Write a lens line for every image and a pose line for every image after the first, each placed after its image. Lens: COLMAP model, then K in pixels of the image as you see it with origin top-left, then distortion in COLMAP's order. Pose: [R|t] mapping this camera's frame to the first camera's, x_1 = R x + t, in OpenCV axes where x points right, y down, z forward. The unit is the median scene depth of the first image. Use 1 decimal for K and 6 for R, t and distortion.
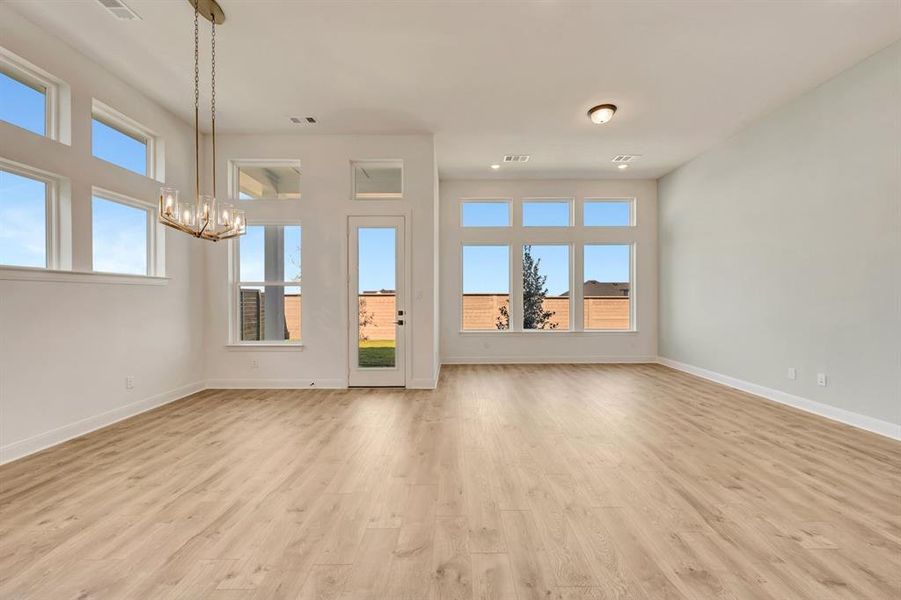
lens RADIAL K [[360.7, 0, 452.4], [0, 360.7, 301.5], [0, 0, 1]] dist [0.004956, -0.000399]
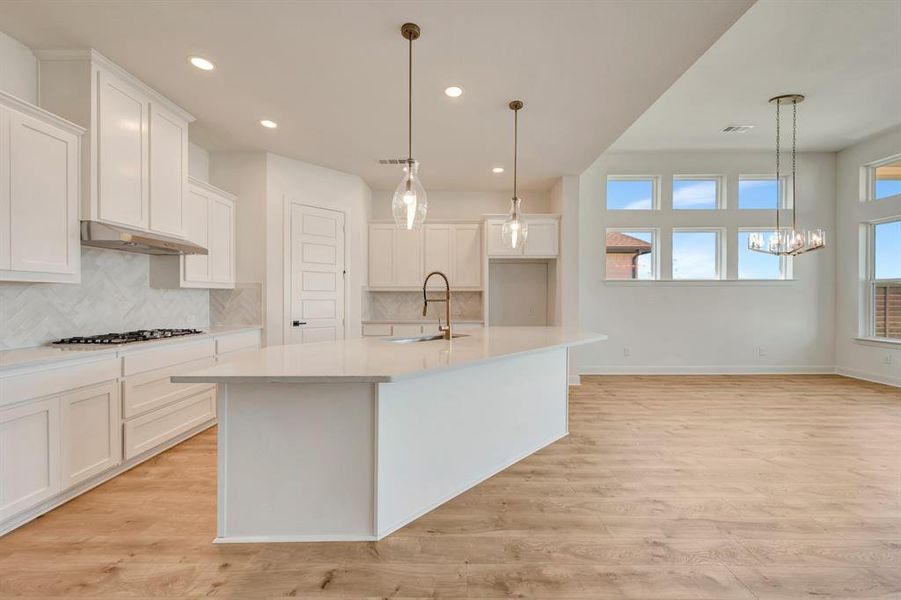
lens RADIAL K [[360.7, 0, 453.5], [0, 360.7, 297.9], [0, 0, 1]] dist [0.004956, -0.000399]
pose [[0.002647, 0.008010, -0.999964, 0.458276], [-0.012039, 0.999896, 0.007977, 0.004837], [0.999924, 0.012017, 0.002743, -0.214190]]
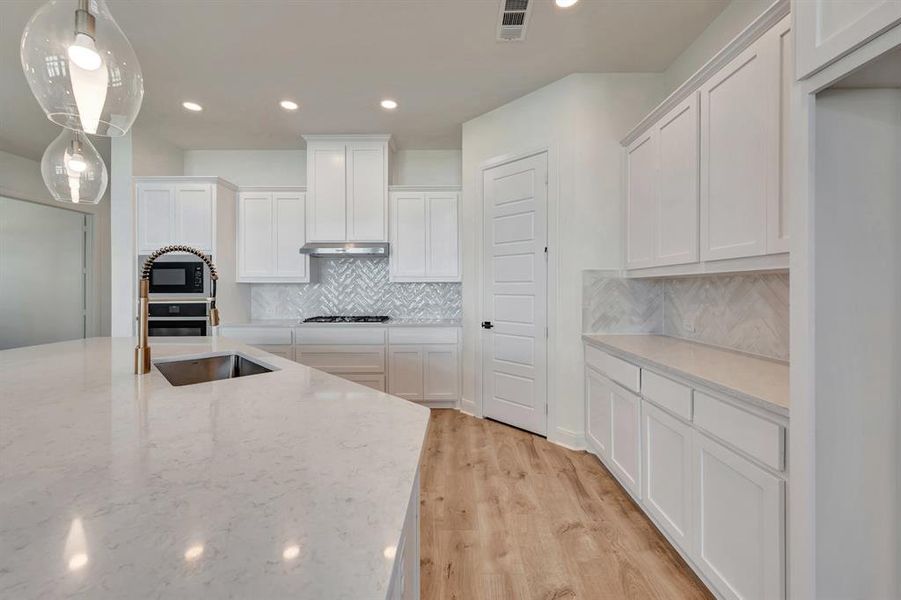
lens RADIAL K [[360.7, 0, 452.6], [0, 360.7, 288.9], [0, 0, 1]] dist [0.004956, -0.000399]
pose [[-0.999952, 0.008577, -0.004661, -0.371555], [0.008513, 0.999873, 0.013484, 0.001490], [0.004776, 0.013444, -0.999898, 0.084354]]
